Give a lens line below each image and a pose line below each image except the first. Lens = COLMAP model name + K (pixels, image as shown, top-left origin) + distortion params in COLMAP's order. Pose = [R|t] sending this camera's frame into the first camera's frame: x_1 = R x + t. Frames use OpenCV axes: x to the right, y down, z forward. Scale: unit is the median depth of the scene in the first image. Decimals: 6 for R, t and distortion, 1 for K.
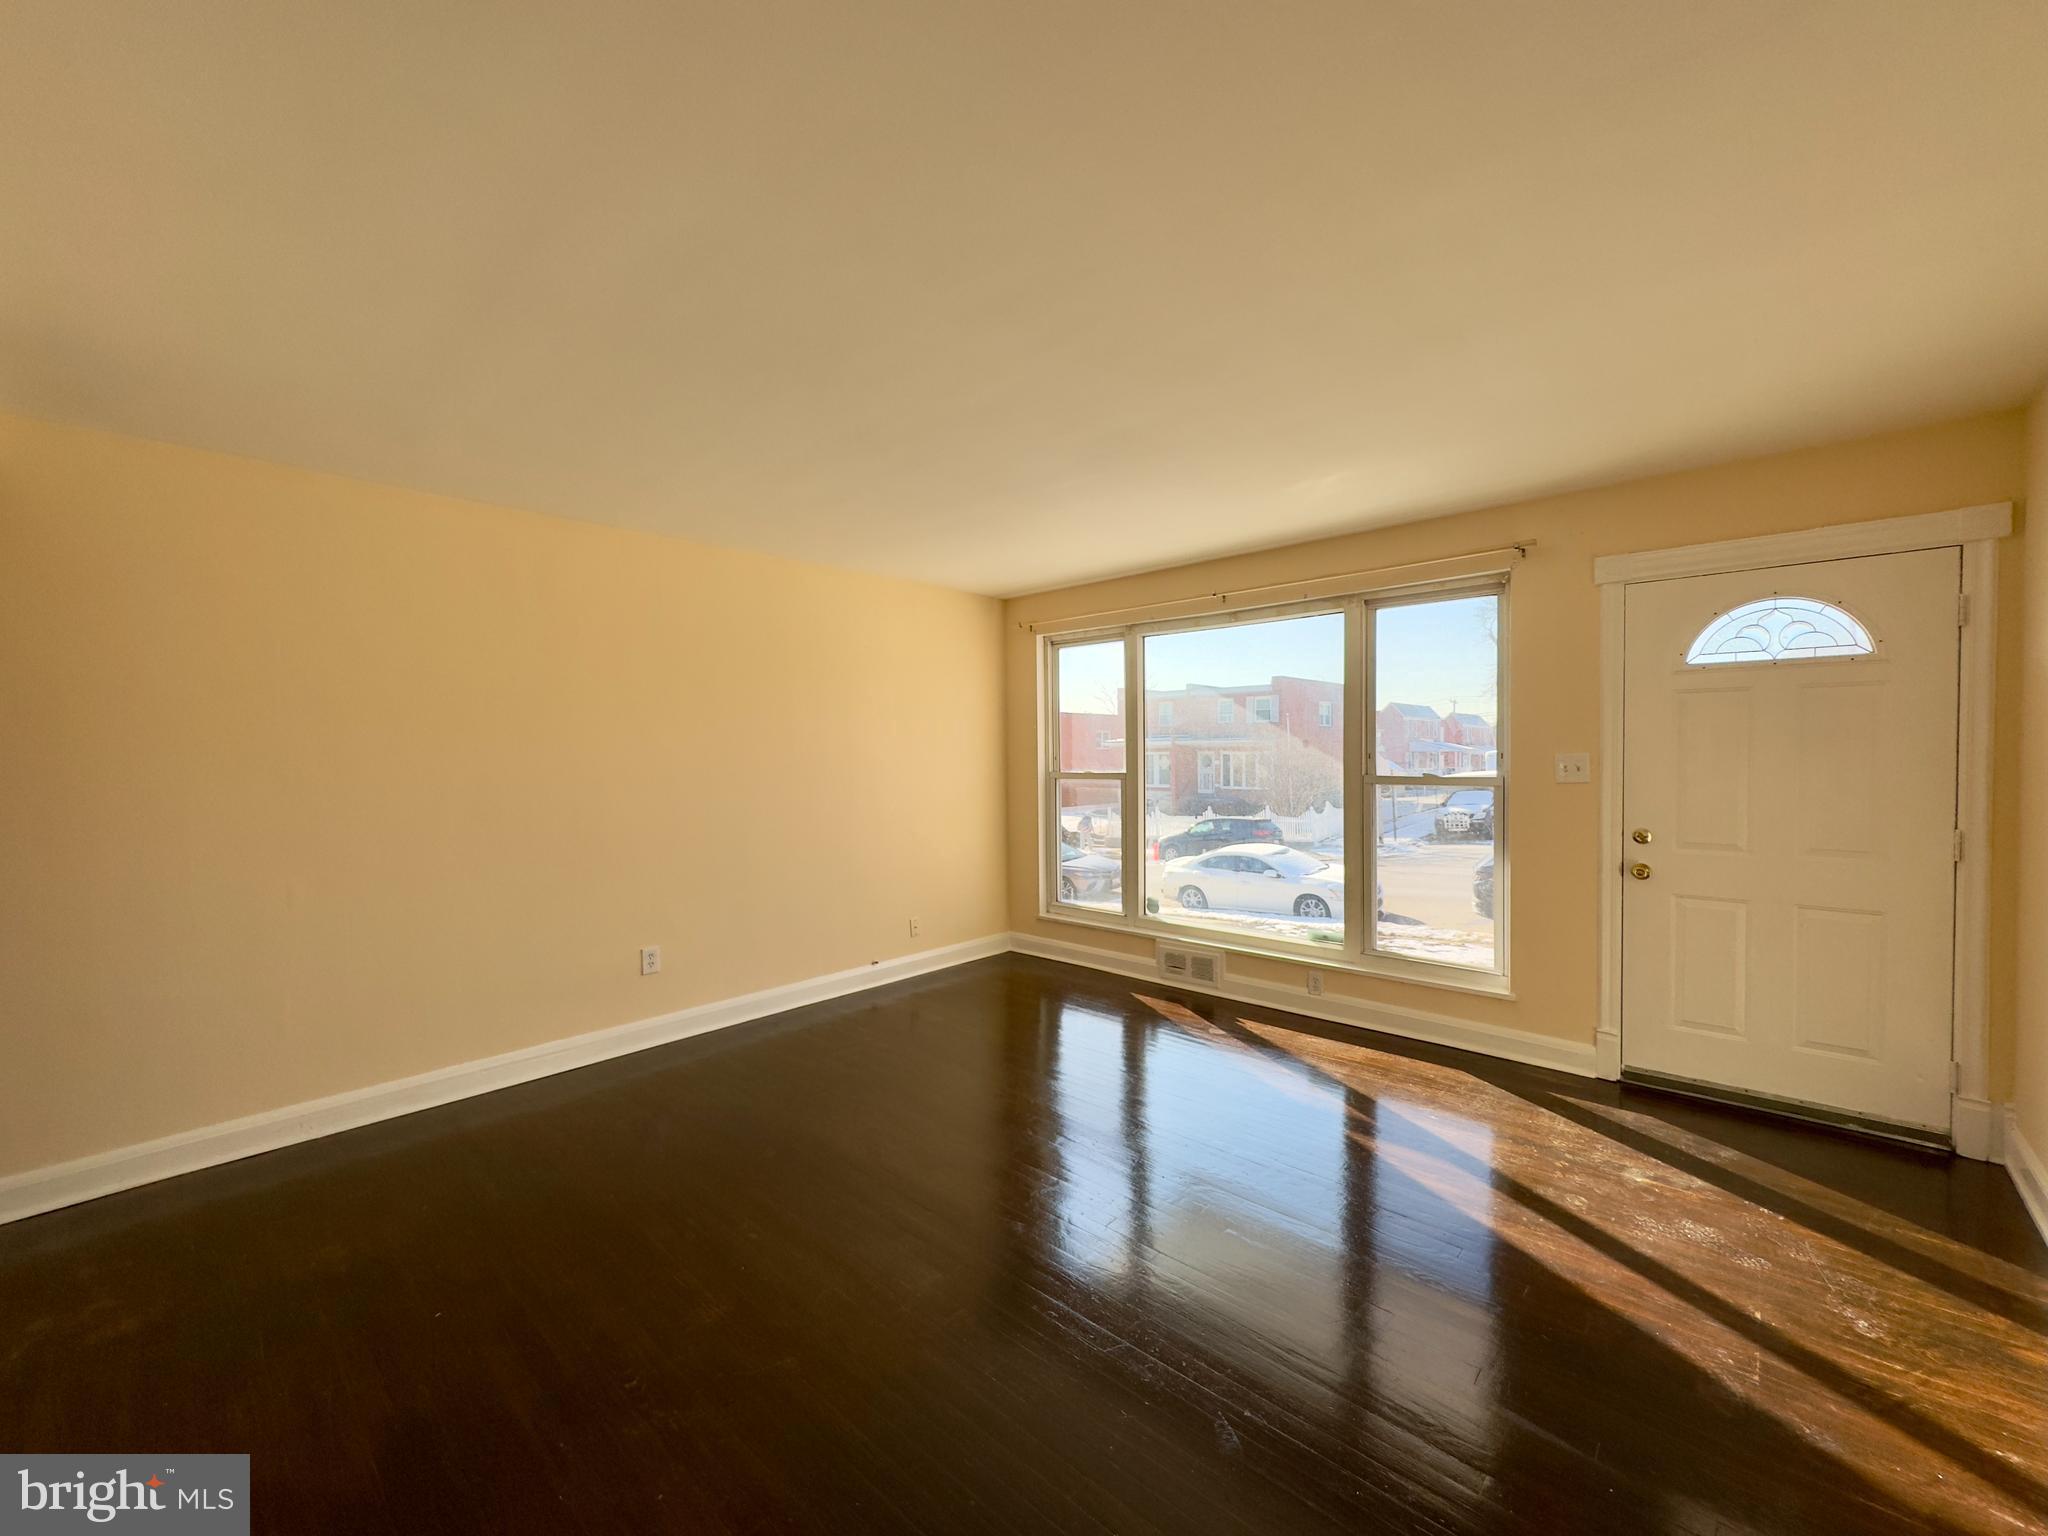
lens RADIAL K [[818.7, 0, 1025.7], [0, 818.7, 772.1], [0, 0, 1]] dist [0.002870, 0.000324]
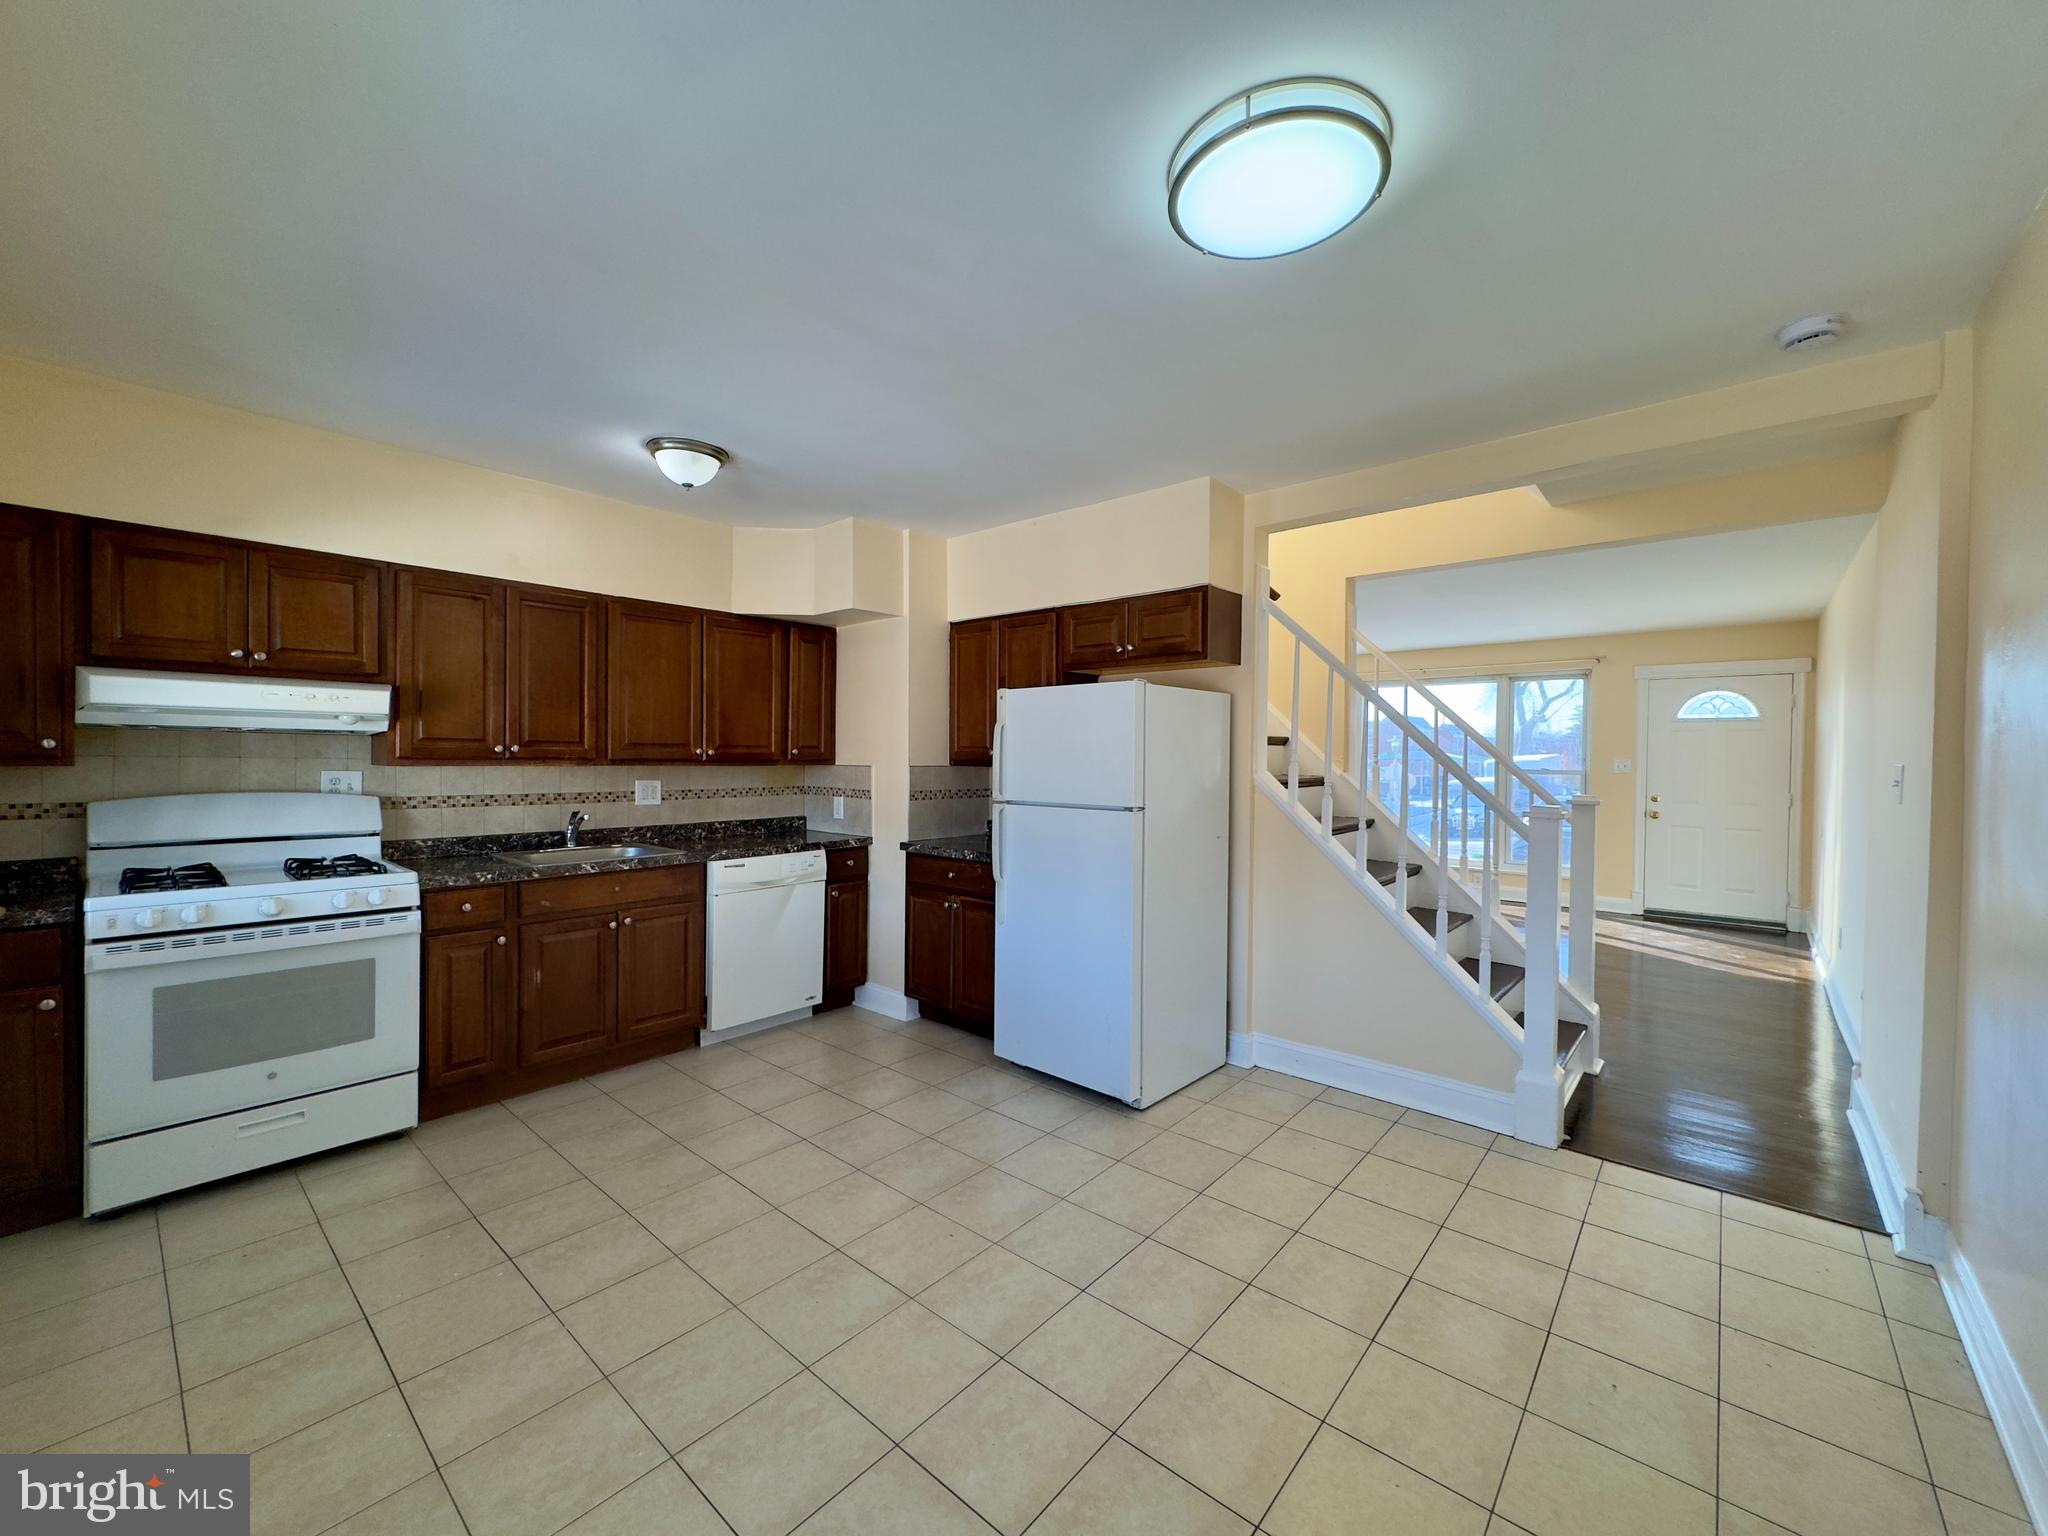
lens RADIAL K [[818.7, 0, 1020.8], [0, 818.7, 766.3], [0, 0, 1]] dist [0.002870, 0.000324]
pose [[0.998911, 0.021903, 0.041206, -1.179008], [-0.021450, 0.999705, -0.011398, 0.066260], [-0.041443, 0.010502, 0.999086, -1.270603]]
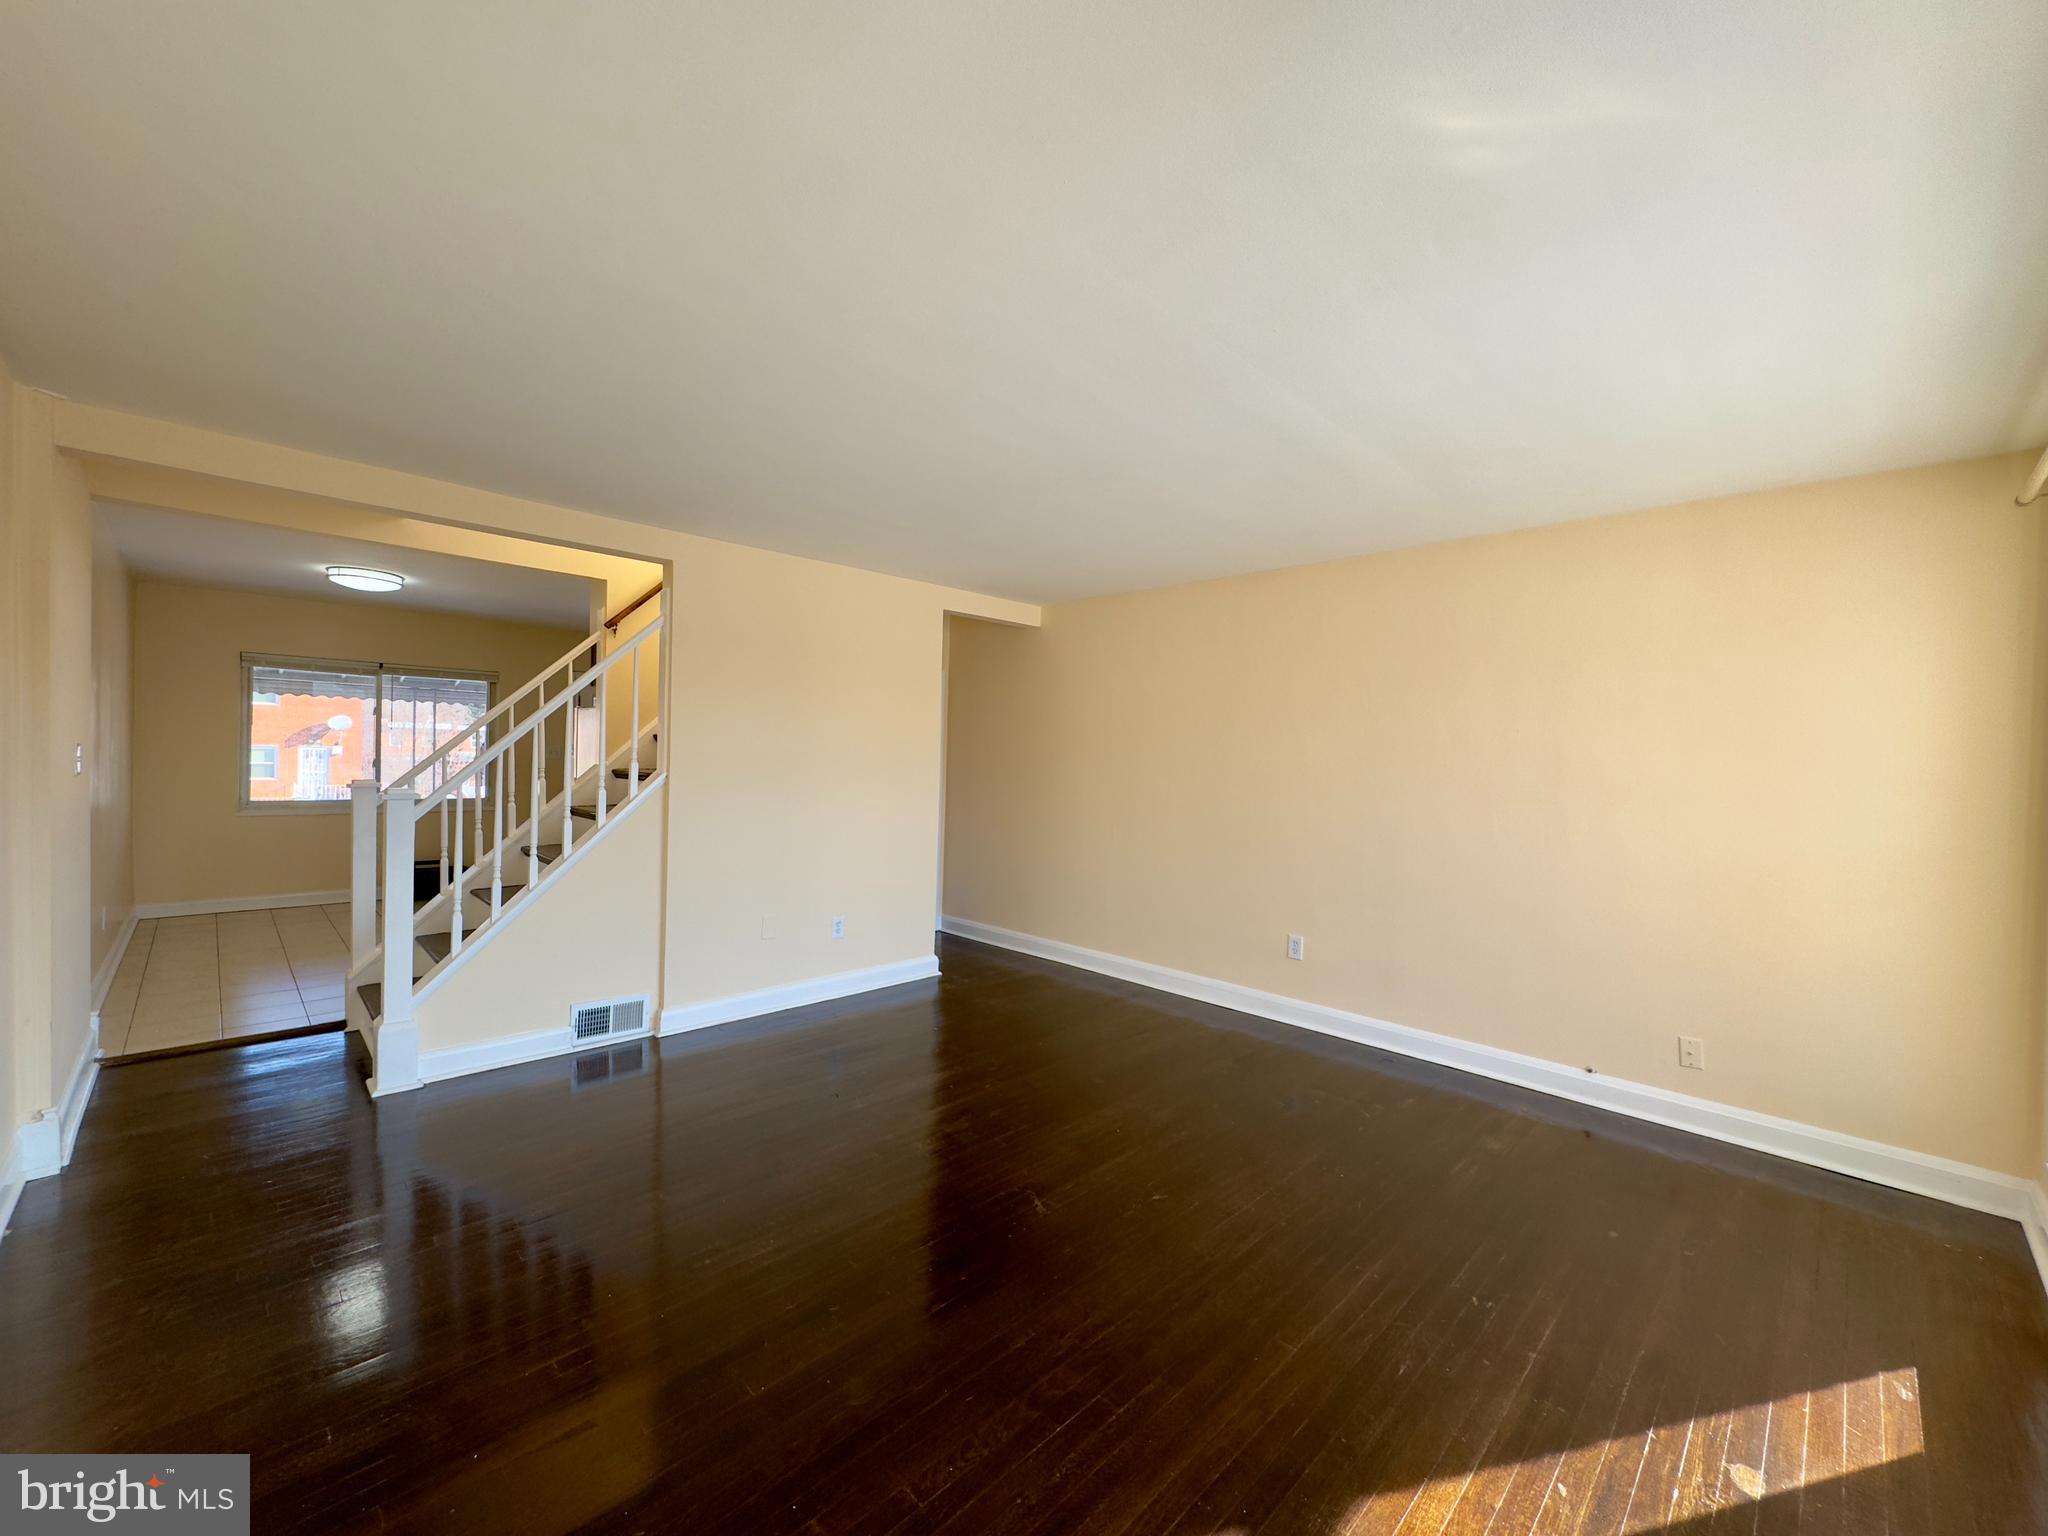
lens RADIAL K [[818.7, 0, 1017.4], [0, 818.7, 764.4], [0, 0, 1]] dist [0.002870, 0.000324]
pose [[-0.038487, 0.022635, -0.999003, 0.121807], [-0.050953, 0.998398, 0.024584, -0.004676], [0.997959, 0.051848, -0.037272, 0.121867]]
